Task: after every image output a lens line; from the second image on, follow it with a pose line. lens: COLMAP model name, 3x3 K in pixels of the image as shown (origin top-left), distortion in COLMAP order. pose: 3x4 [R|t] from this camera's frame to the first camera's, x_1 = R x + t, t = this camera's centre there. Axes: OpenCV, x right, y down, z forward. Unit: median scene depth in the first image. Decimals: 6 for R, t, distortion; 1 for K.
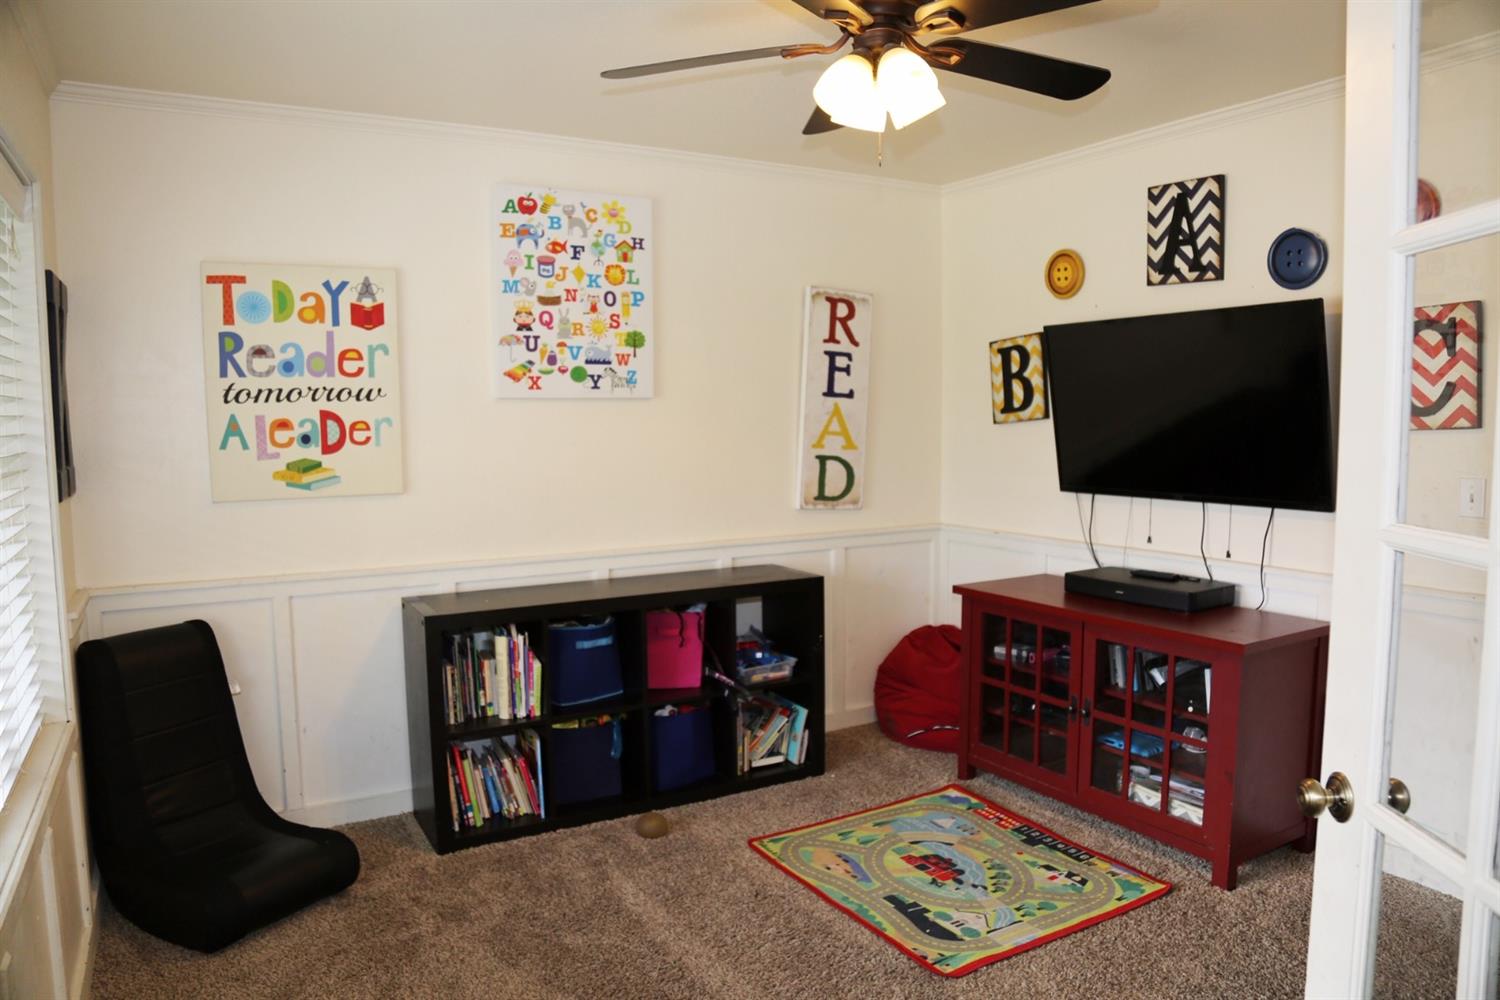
lens RADIAL K [[1019.8, 0, 759.2], [0, 1019.8, 514.2], [0, 0, 1]] dist [-0.117522, 0.068237]
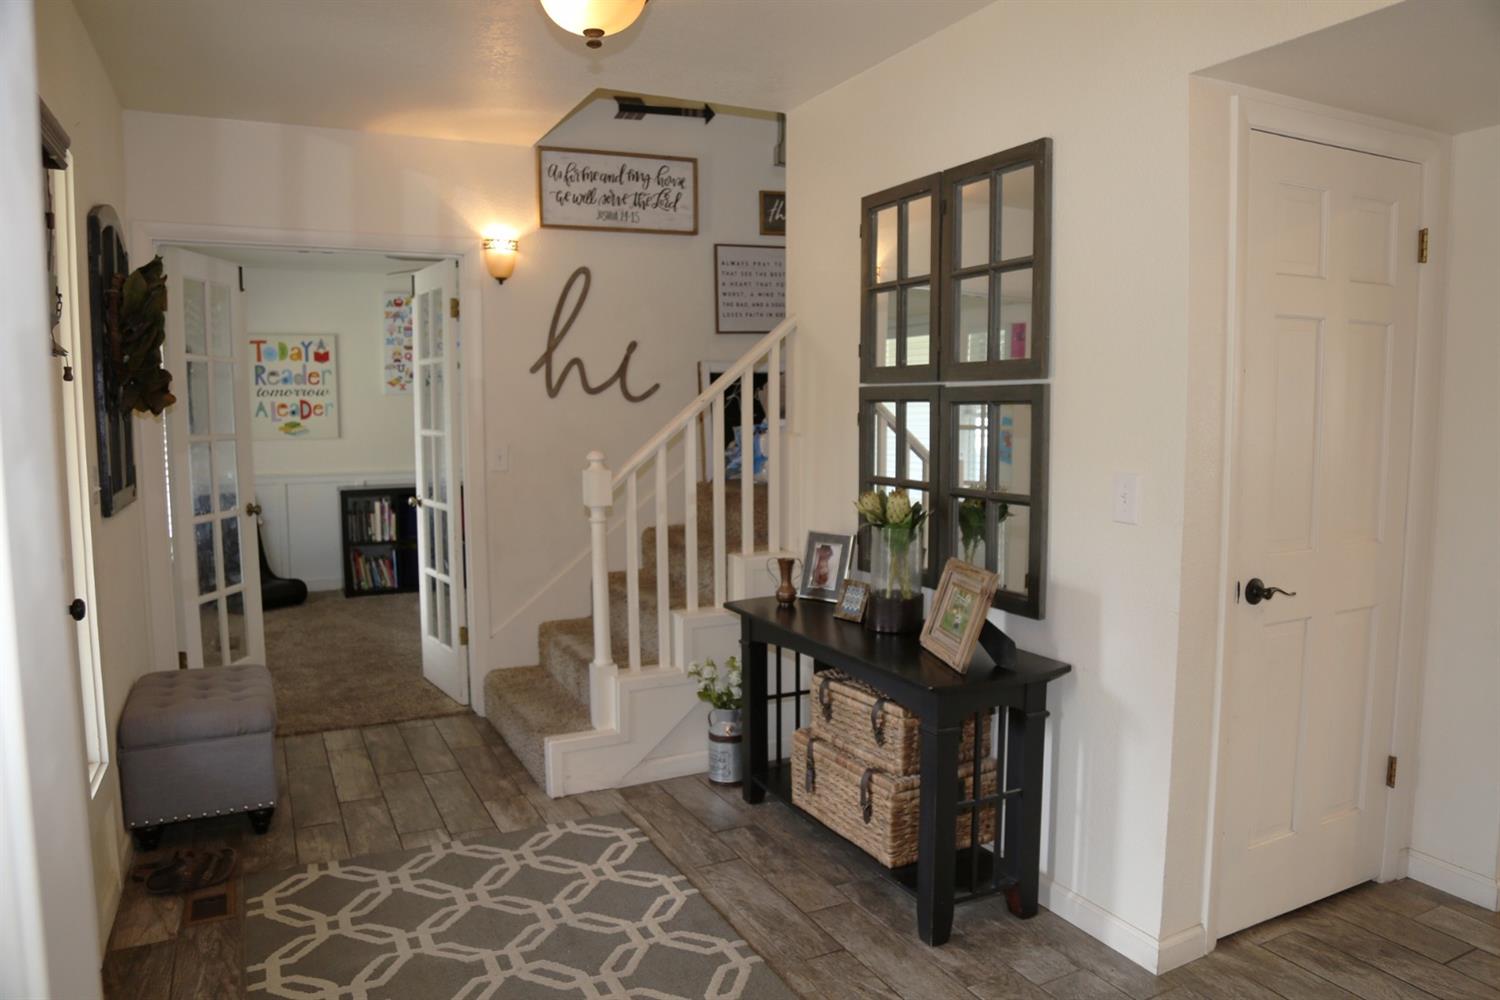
lens RADIAL K [[1019.8, 0, 759.2], [0, 1019.8, 514.2], [0, 0, 1]] dist [-0.117522, 0.068237]
pose [[0.997966, 0.014453, -0.062090, 0.715745], [-0.013621, 0.999812, 0.013802, 0.105165], [0.062277, -0.012928, 0.997975, -1.142795]]
